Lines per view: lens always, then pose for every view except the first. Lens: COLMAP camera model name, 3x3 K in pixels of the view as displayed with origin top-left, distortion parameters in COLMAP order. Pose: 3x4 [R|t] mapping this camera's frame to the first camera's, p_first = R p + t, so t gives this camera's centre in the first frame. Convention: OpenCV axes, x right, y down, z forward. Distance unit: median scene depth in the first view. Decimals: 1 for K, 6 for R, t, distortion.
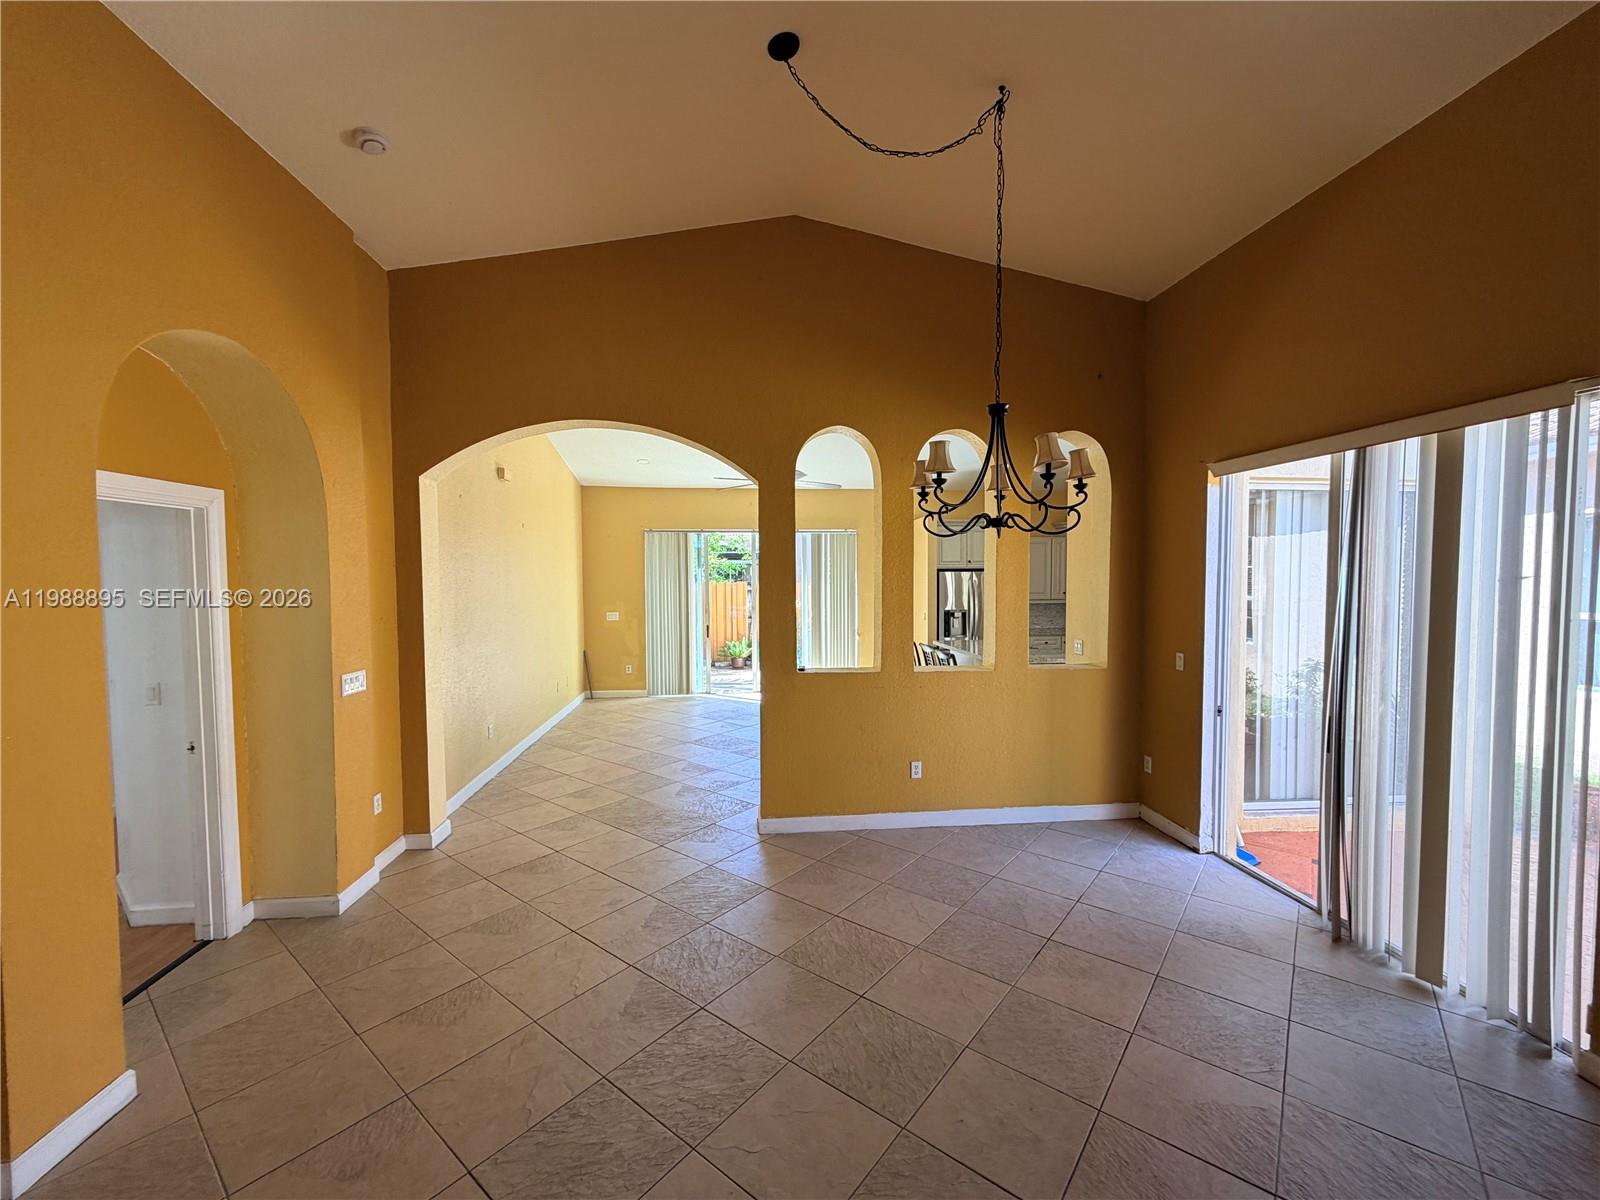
lens RADIAL K [[643.7, 0, 795.4], [0, 643.7, 601.3], [0, 0, 1]] dist [0.002811, -0.001072]
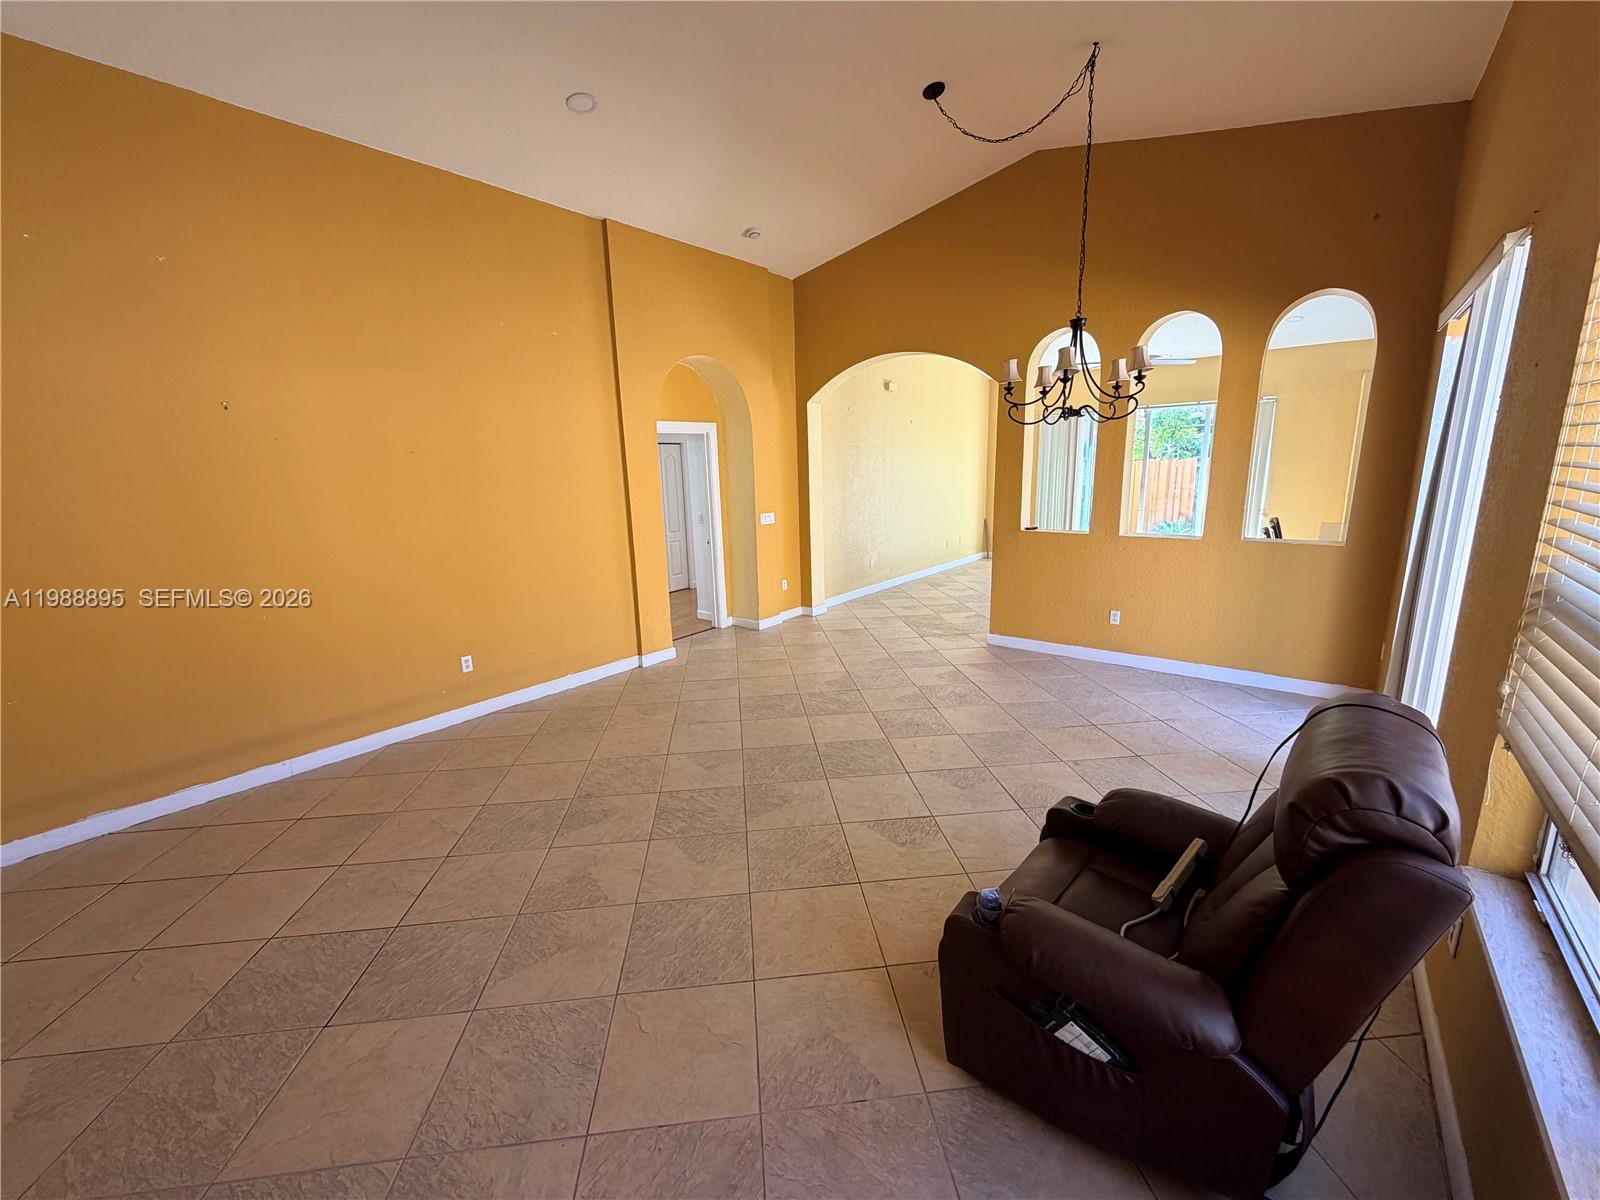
lens RADIAL K [[643.7, 0, 803.2], [0, 643.7, 594.8], [0, 0, 1]] dist [0.002811, -0.001072]
pose [[0.708960, 0.124079, -0.694248, 0.643619], [-0.001562, 0.984675, 0.174390, 0.011635], [0.705247, -0.122551, 0.698289, -0.261341]]
